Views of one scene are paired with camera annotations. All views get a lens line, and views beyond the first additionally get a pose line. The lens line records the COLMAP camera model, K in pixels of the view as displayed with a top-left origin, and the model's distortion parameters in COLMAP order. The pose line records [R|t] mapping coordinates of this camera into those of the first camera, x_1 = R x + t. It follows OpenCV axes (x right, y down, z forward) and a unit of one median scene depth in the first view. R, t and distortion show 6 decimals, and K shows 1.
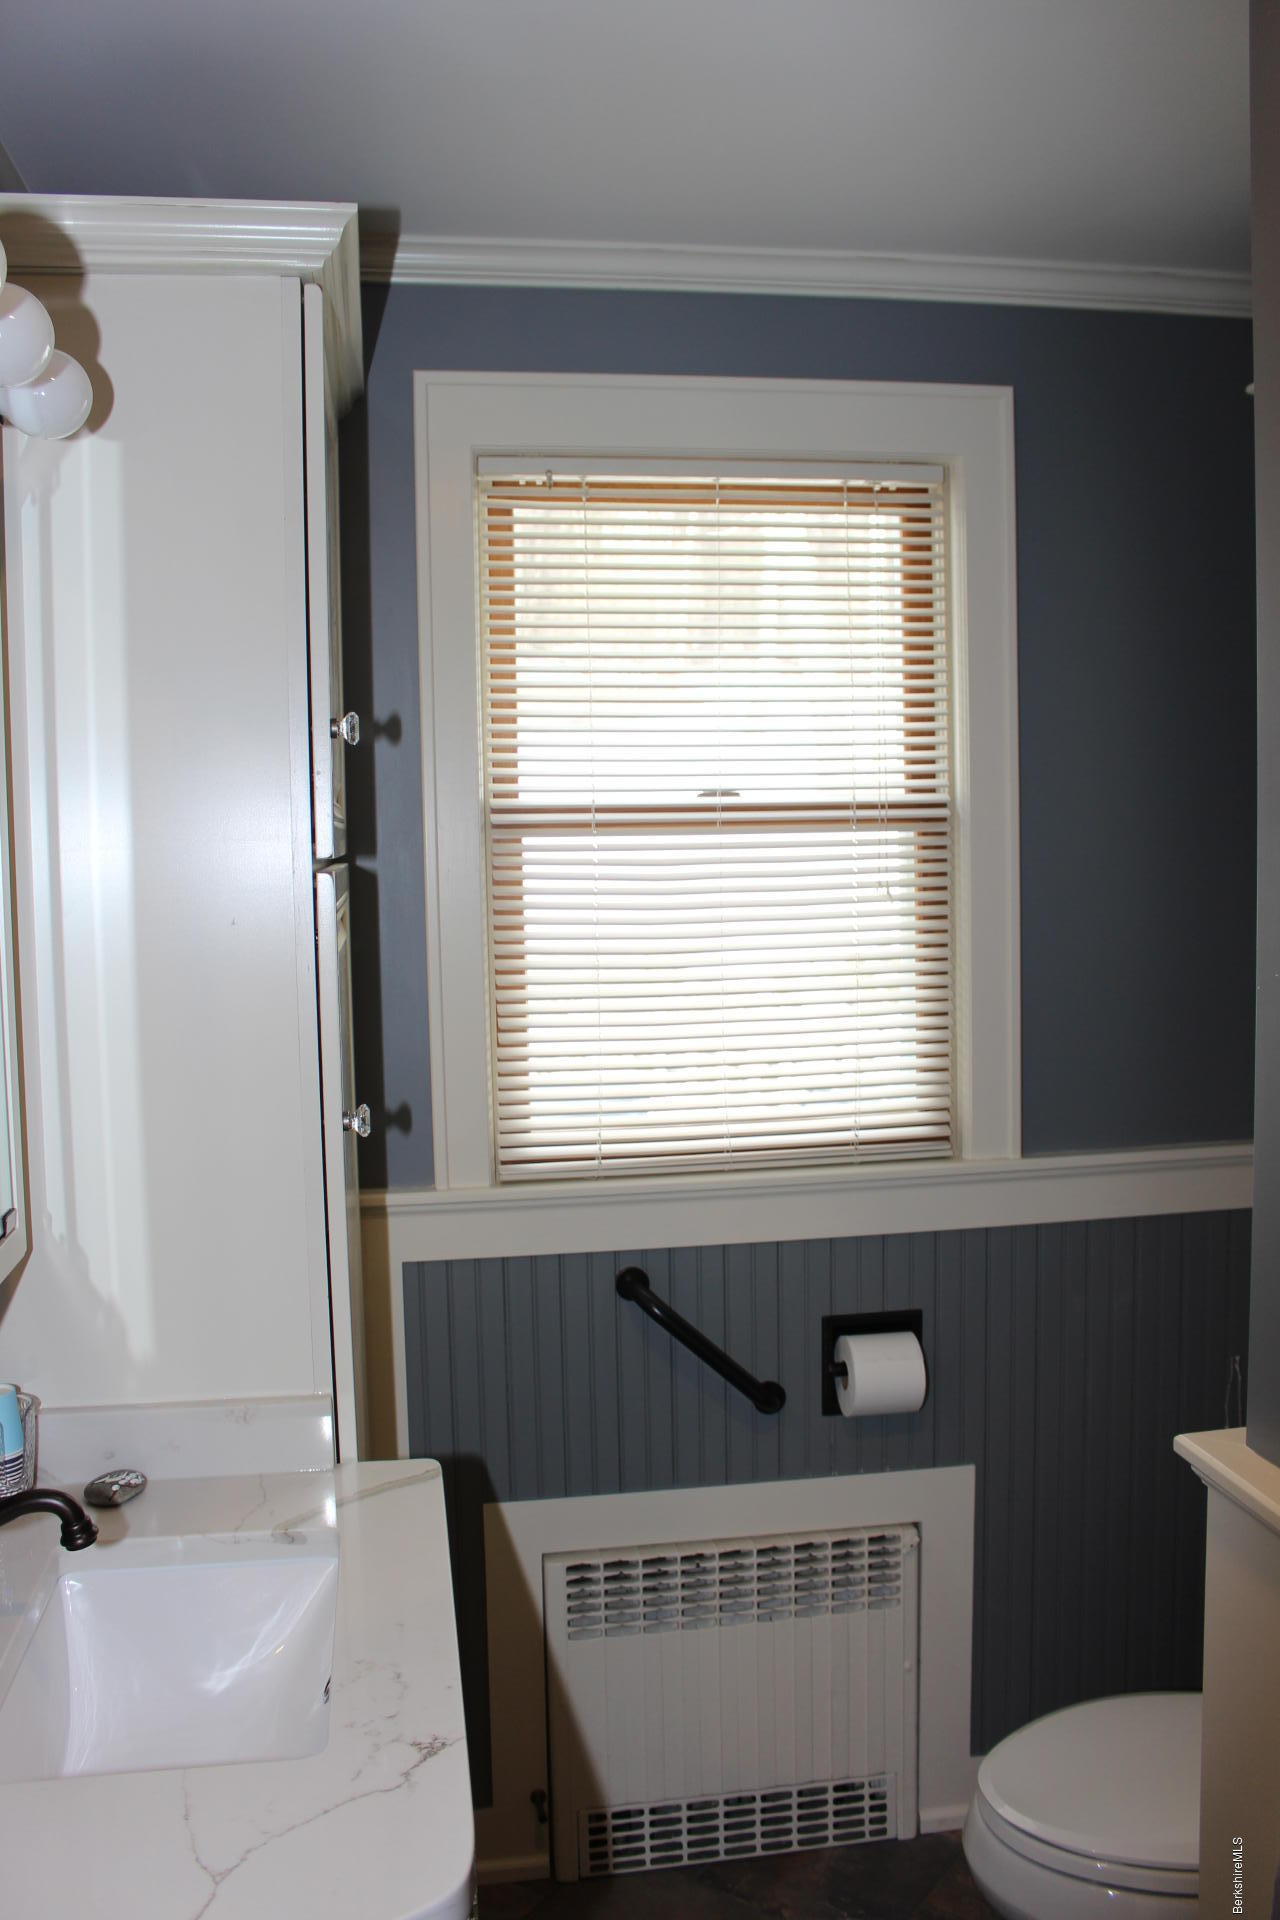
lens RADIAL K [[1610.9, 0, 640.0], [0, 1610.9, 960.0], [0, 0, 1]] dist [-0.147685, 0.122696]
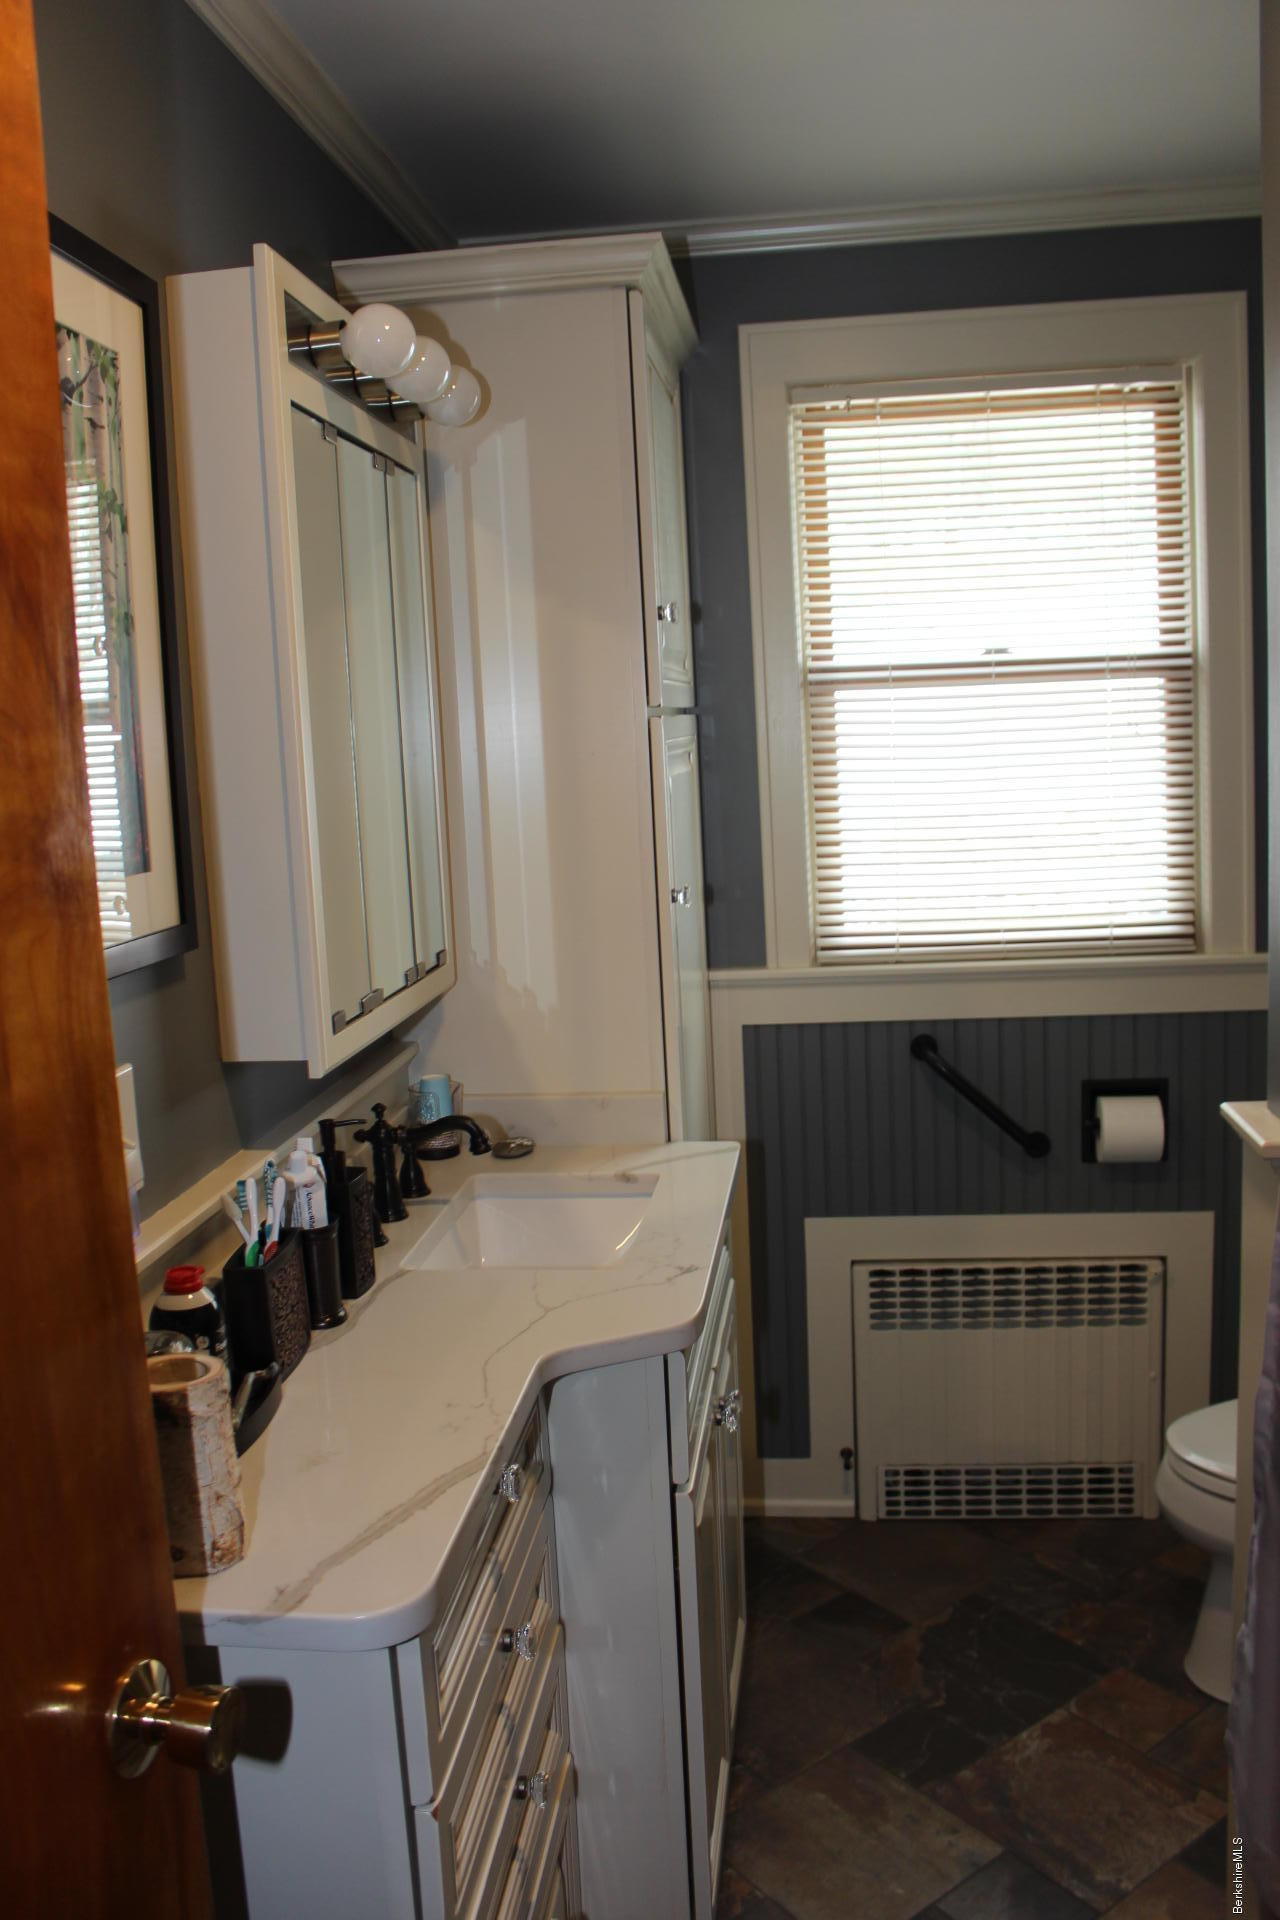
lens RADIAL K [[1610.9, 0, 640.0], [0, 1610.9, 960.0], [0, 0, 1]] dist [-0.147685, 0.122696]
pose [[0.961069, 0.010386, -0.276112, 0.125531], [0.010556, 0.997184, 0.074251, 0.037931], [0.276106, -0.074275, 0.958253, -0.255650]]
